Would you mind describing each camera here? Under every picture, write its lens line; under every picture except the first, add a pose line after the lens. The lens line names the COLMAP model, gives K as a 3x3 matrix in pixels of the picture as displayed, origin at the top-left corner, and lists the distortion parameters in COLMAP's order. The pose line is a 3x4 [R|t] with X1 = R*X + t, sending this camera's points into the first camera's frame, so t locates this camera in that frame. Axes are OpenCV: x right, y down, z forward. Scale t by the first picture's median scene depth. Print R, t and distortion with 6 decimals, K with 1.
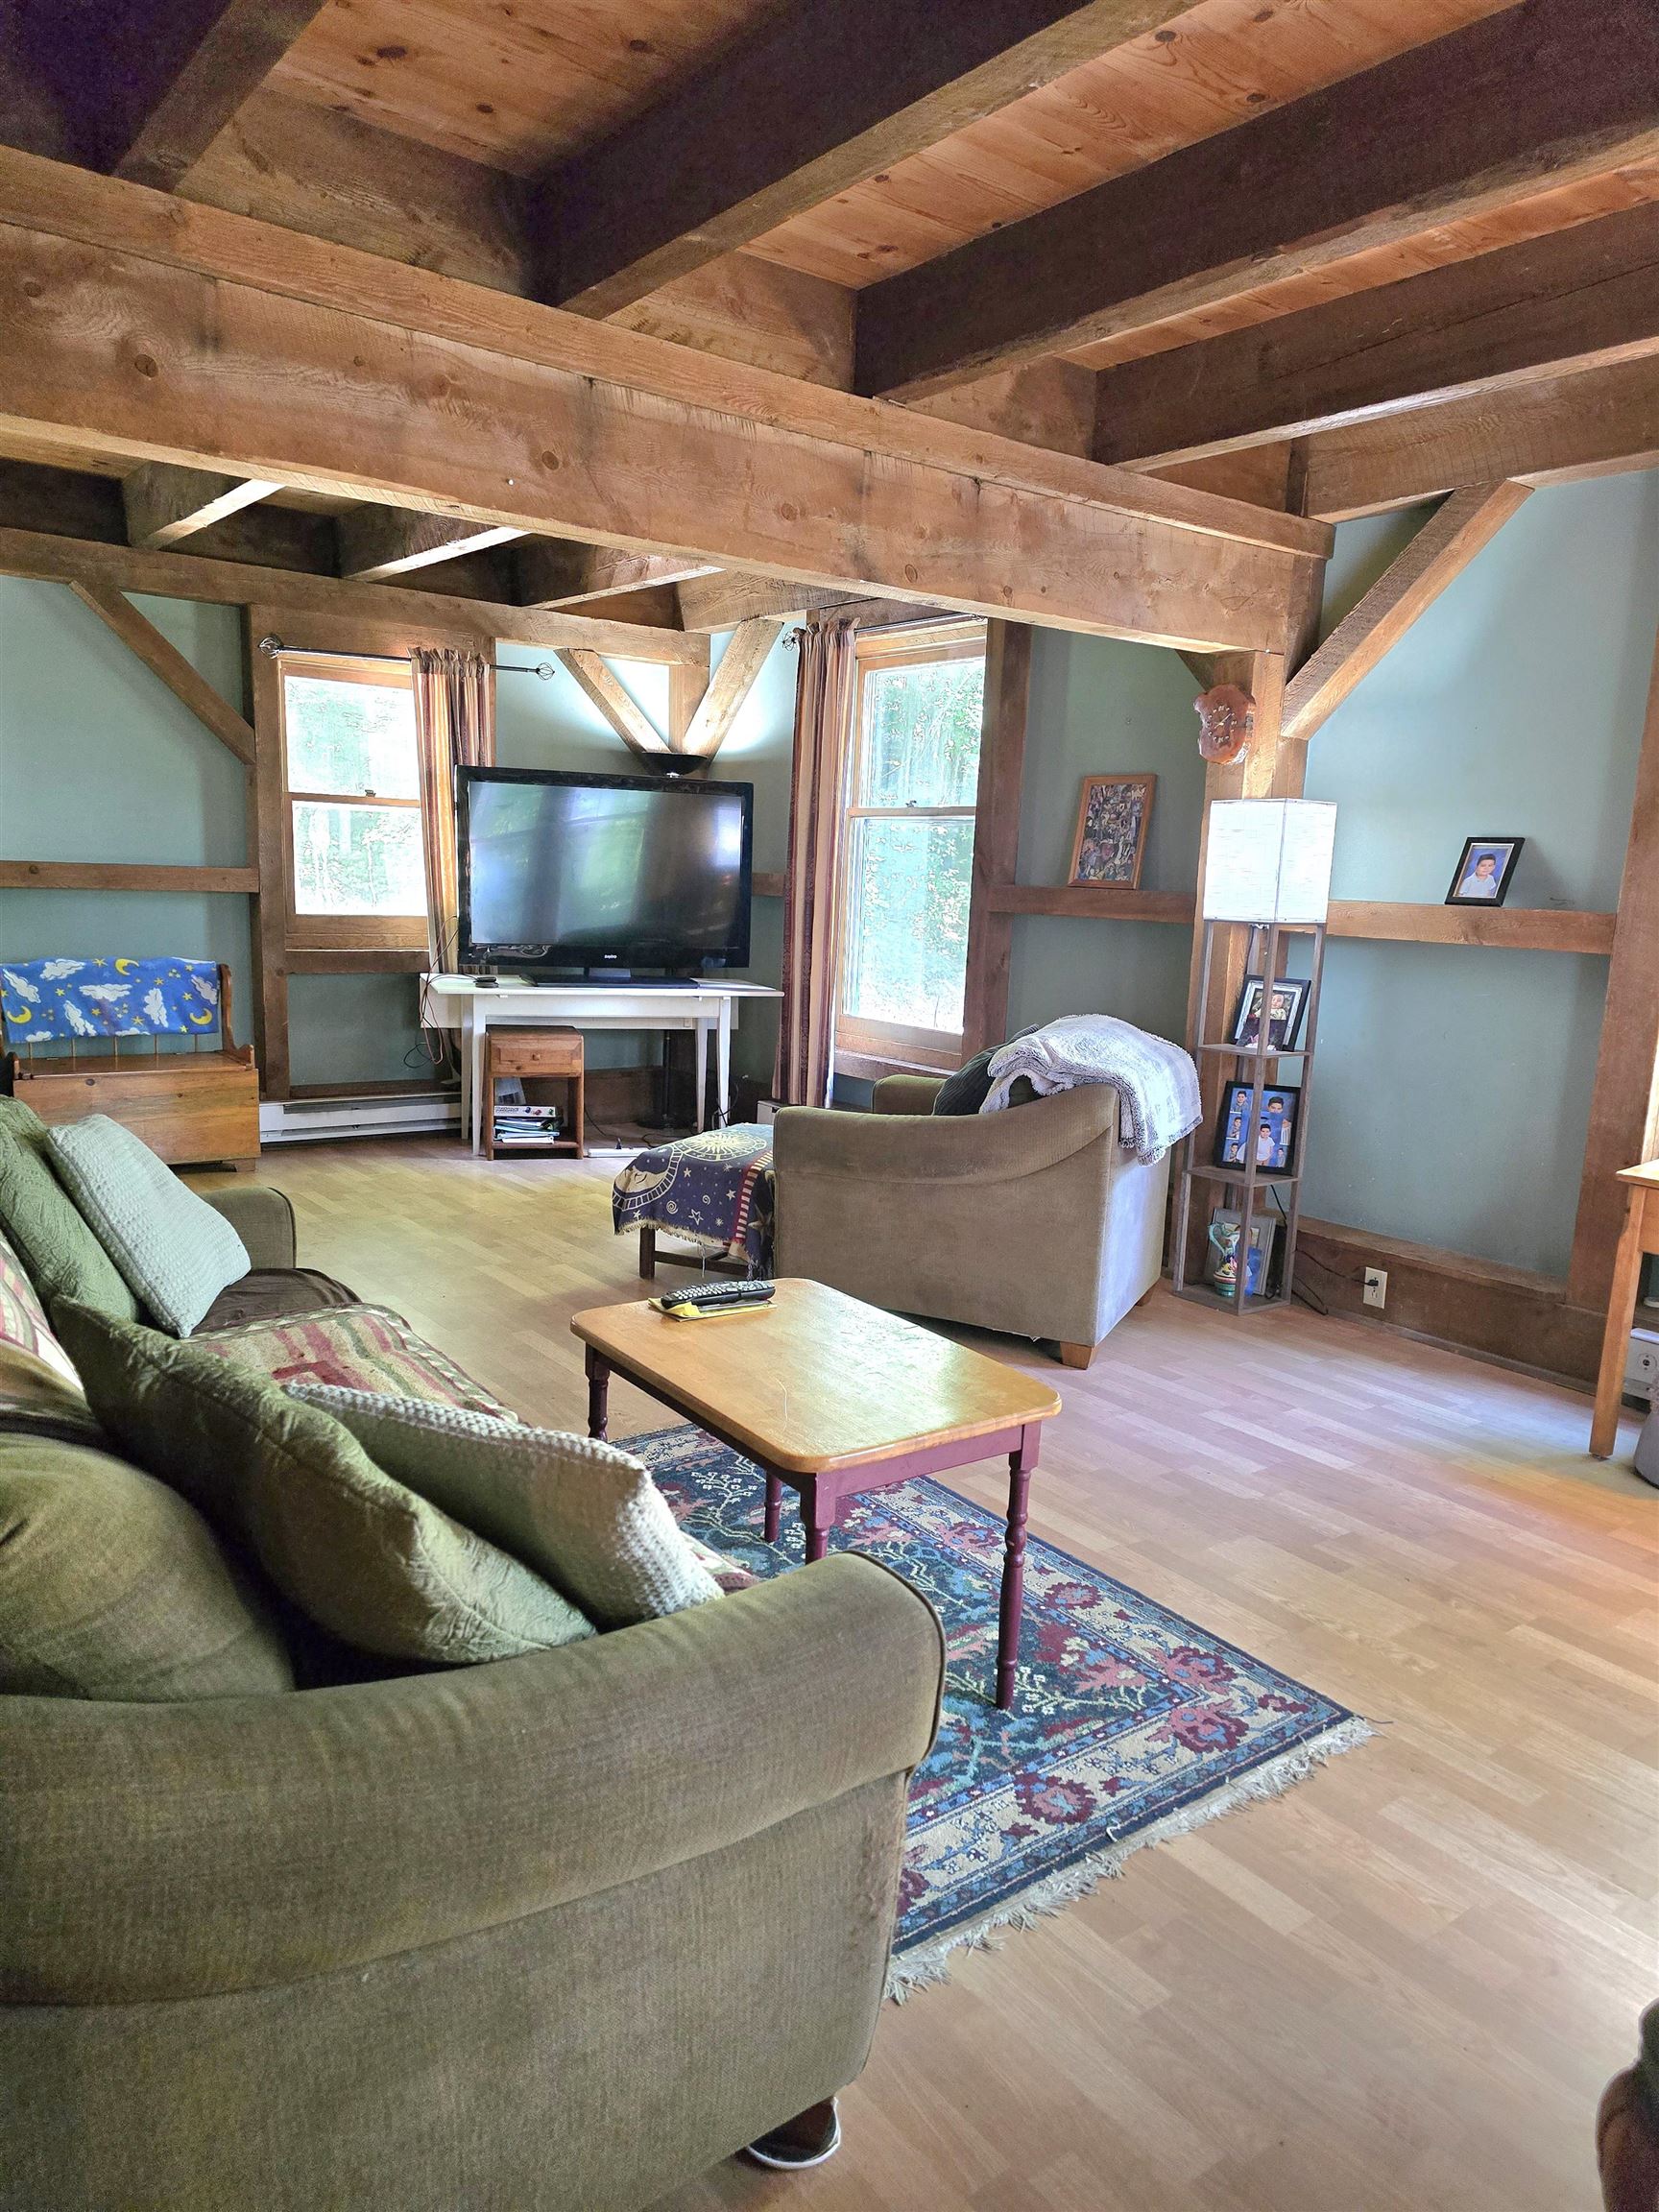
lens RADIAL K [[1475.7, 0, 836.2], [0, 1475.7, 1111.6], [0, 0, 1]] dist [0.037288, -0.016897]
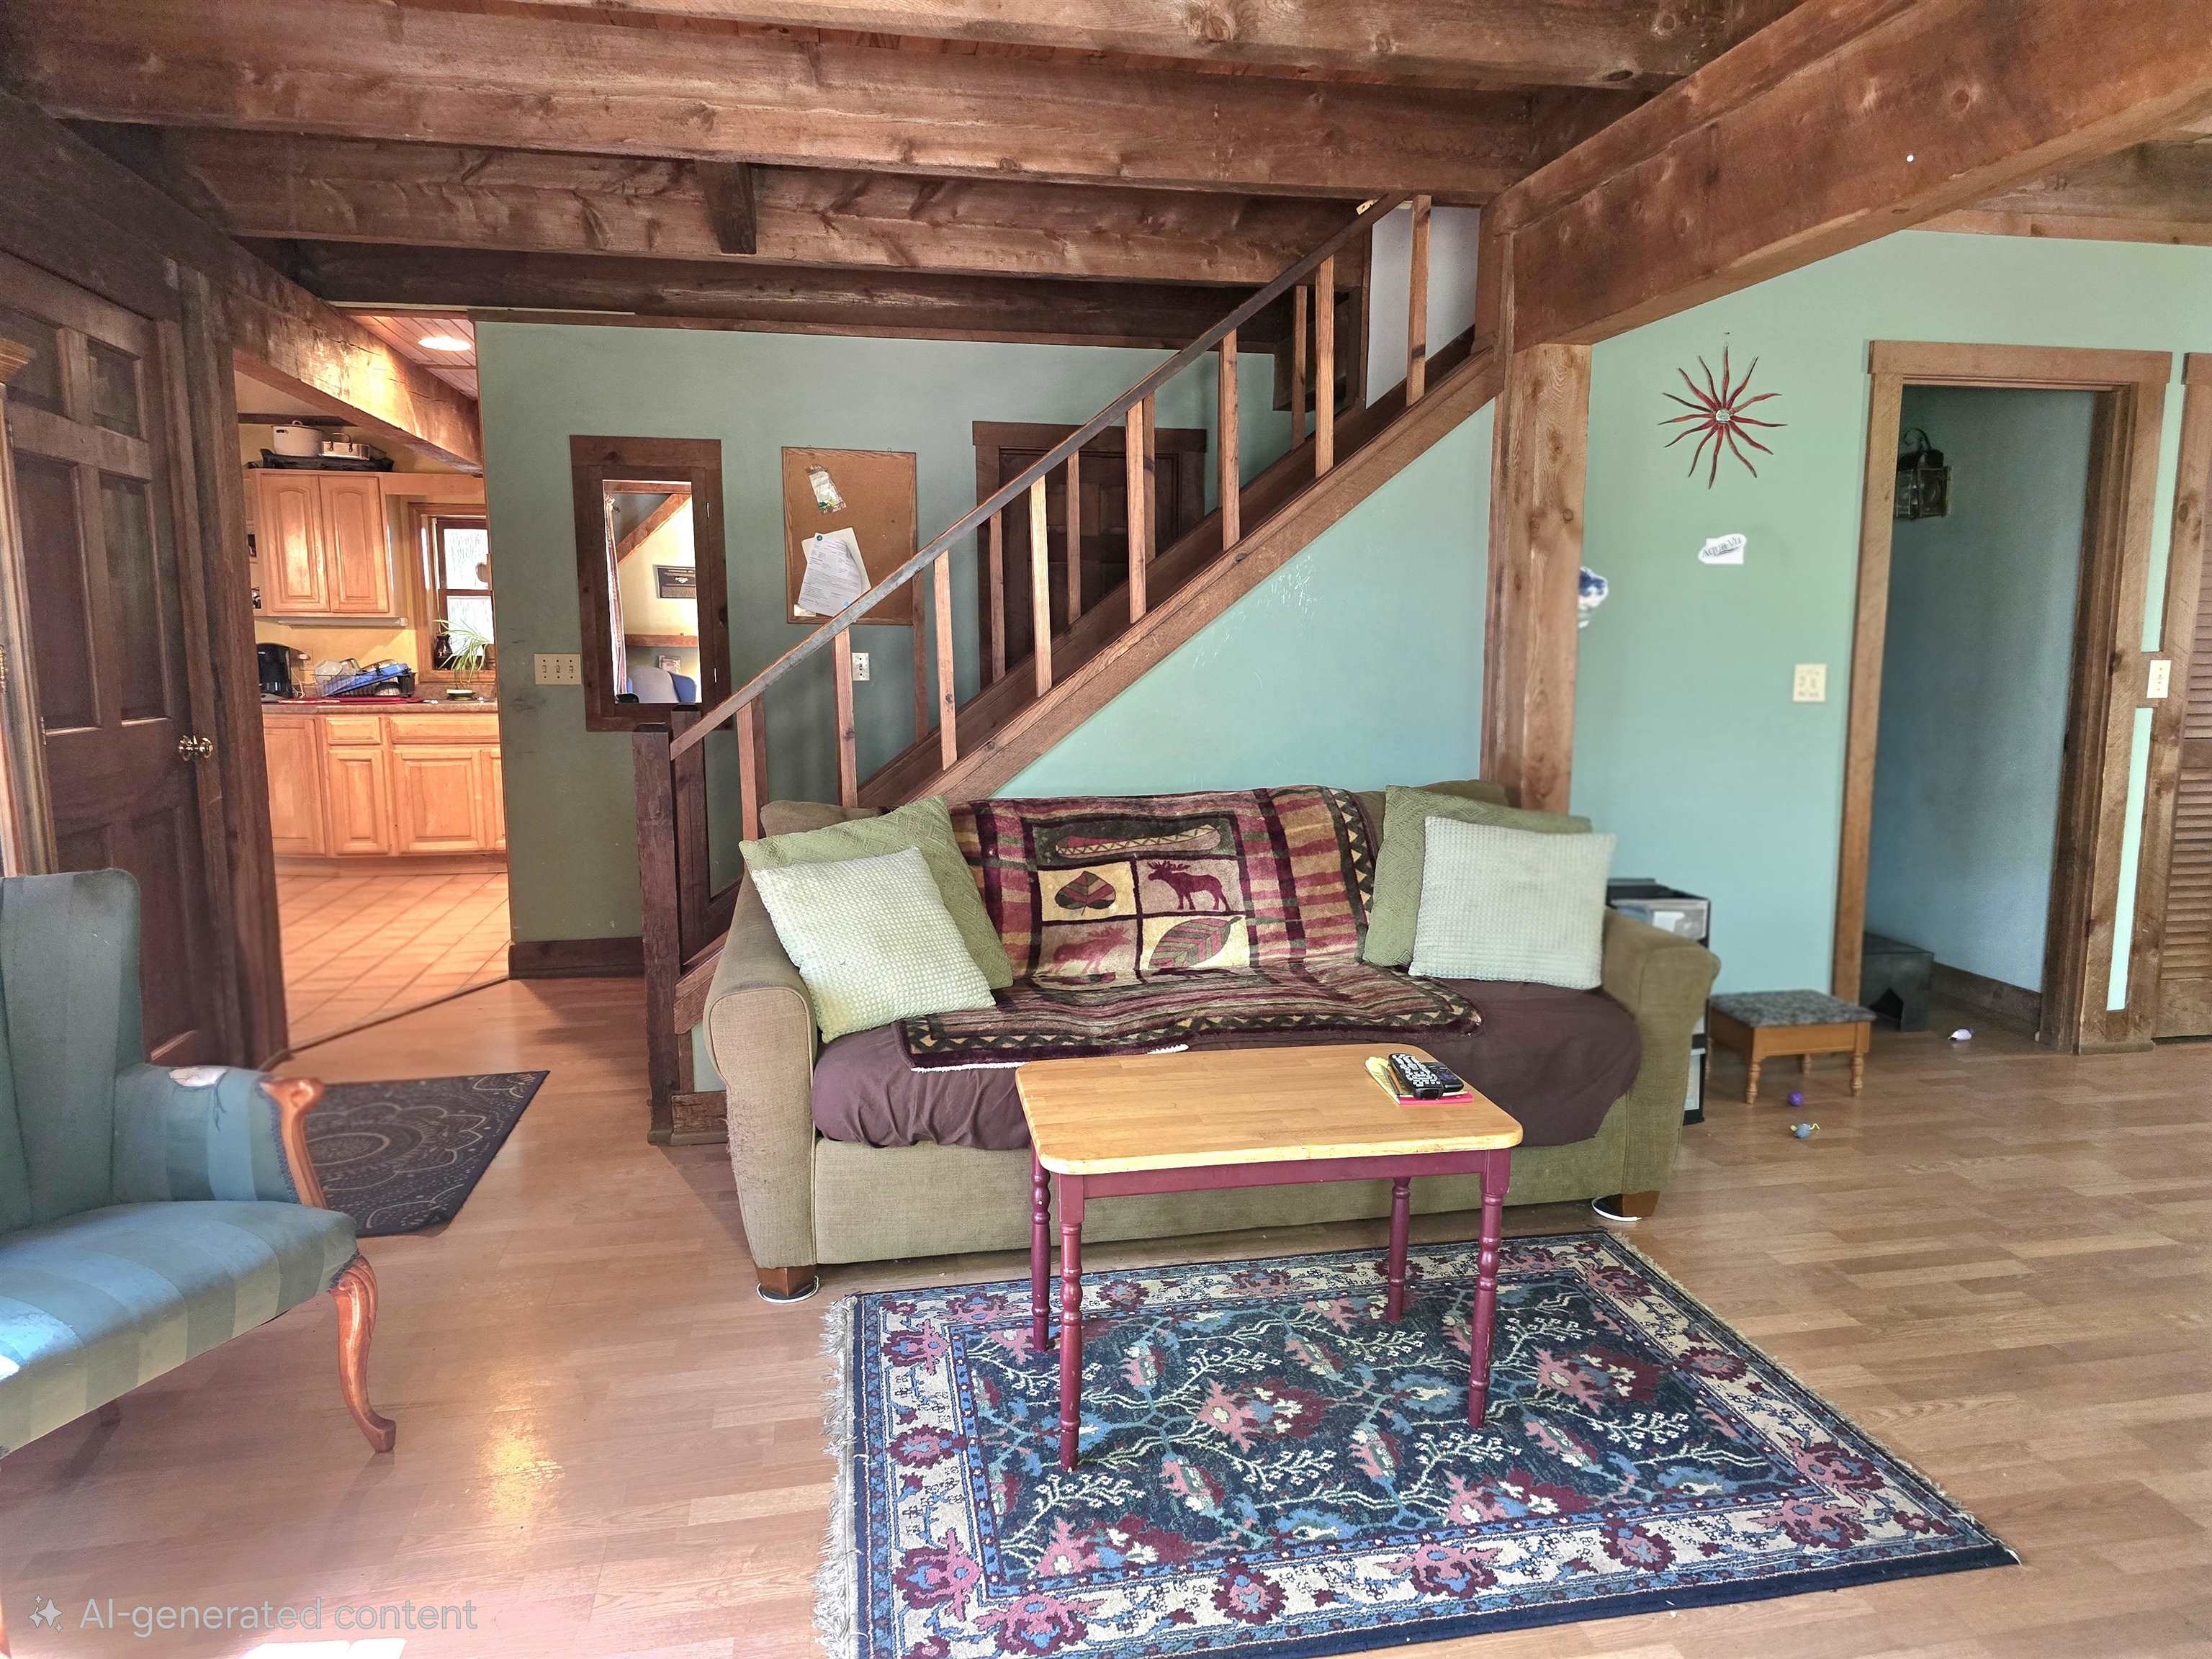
lens RADIAL K [[1475.7, 0, 1114.6], [0, 1475.7, 828.7], [0, 0, 1]] dist [0.037288, -0.016897]
pose [[-0.437942, 0.083774, -0.895092, 0.533988], [-0.169837, 0.970010, 0.173883, -0.101319], [0.882815, 0.228170, -0.410580, 0.761480]]
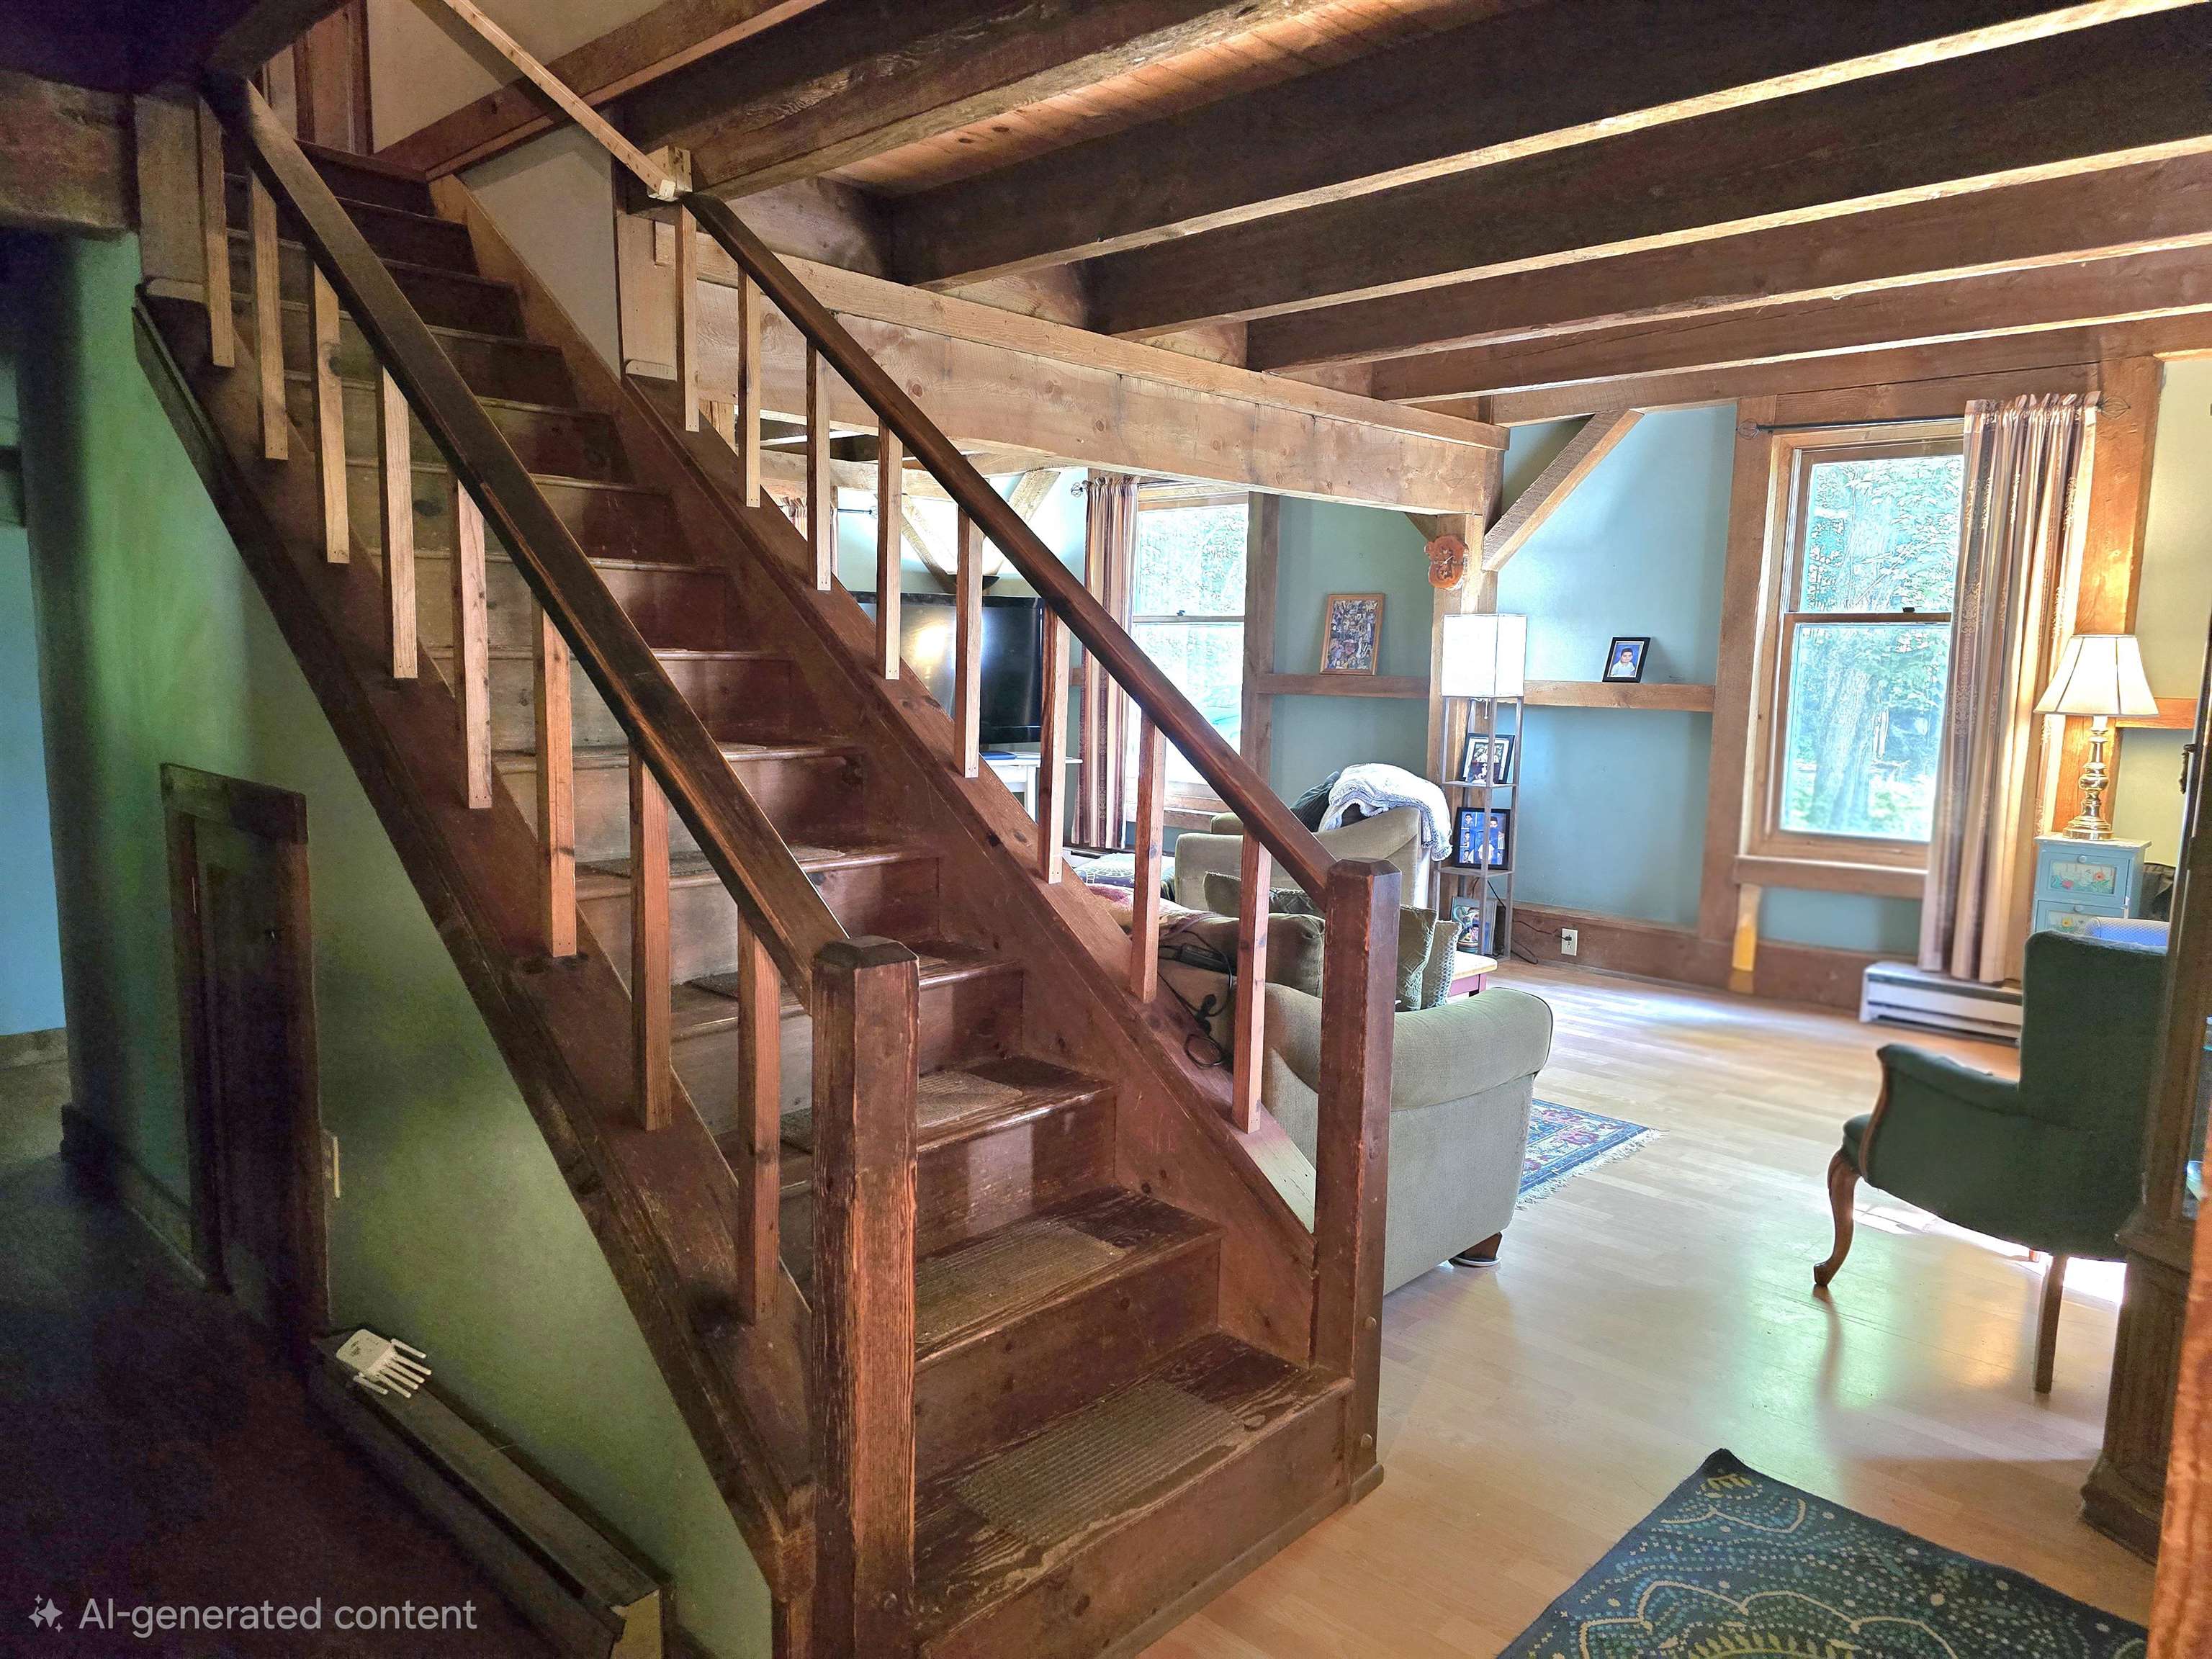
lens RADIAL K [[1475.7, 0, 1099.1], [0, 1475.7, 827.4], [0, 0, 1]] dist [0.037288, -0.016897]
pose [[0.988236, -0.040394, 0.147506, -0.333469], [0.046395, 0.998220, -0.037473, 0.041627], [-0.145730, 0.043876, 0.988351, -0.419131]]
